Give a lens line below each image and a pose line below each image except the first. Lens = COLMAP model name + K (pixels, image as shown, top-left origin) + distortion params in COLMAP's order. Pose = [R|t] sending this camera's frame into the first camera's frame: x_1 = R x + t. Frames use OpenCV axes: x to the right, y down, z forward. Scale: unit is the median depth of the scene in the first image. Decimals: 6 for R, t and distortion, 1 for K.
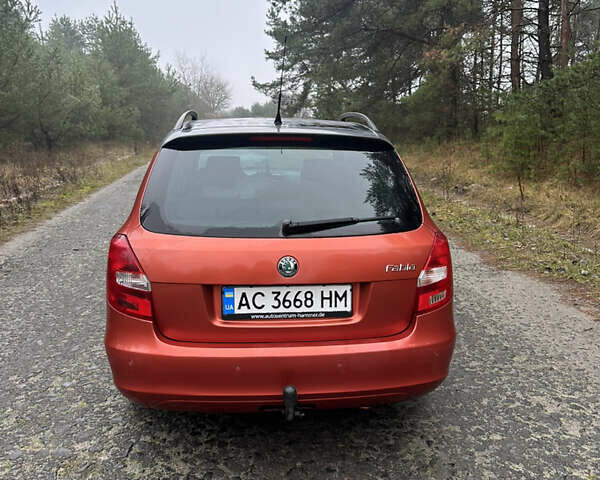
lens RADIAL K [[568.5, 0, 300.0], [0, 568.5, 240.0], [0, 0, 1]] dist [0.077919, -0.148323]
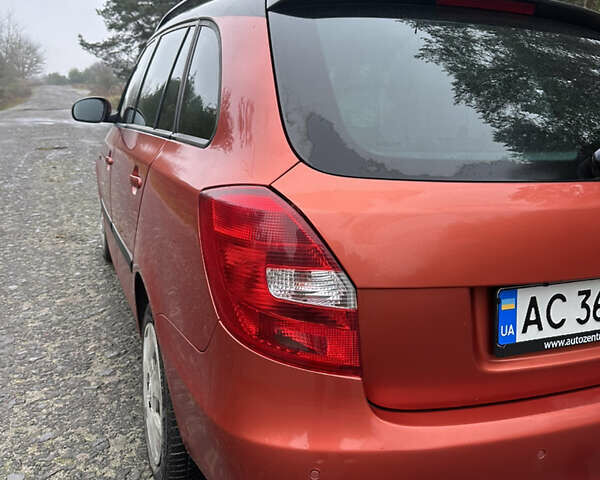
lens RADIAL K [[568.5, 0, 300.0], [0, 568.5, 240.0], [0, 0, 1]] dist [0.077919, -0.148323]
pose [[0.956713, -0.046050, 0.287366, -0.421651], [0.033643, 0.998282, 0.047968, 0.013924], [-0.289081, -0.036224, 0.956619, 0.591722]]
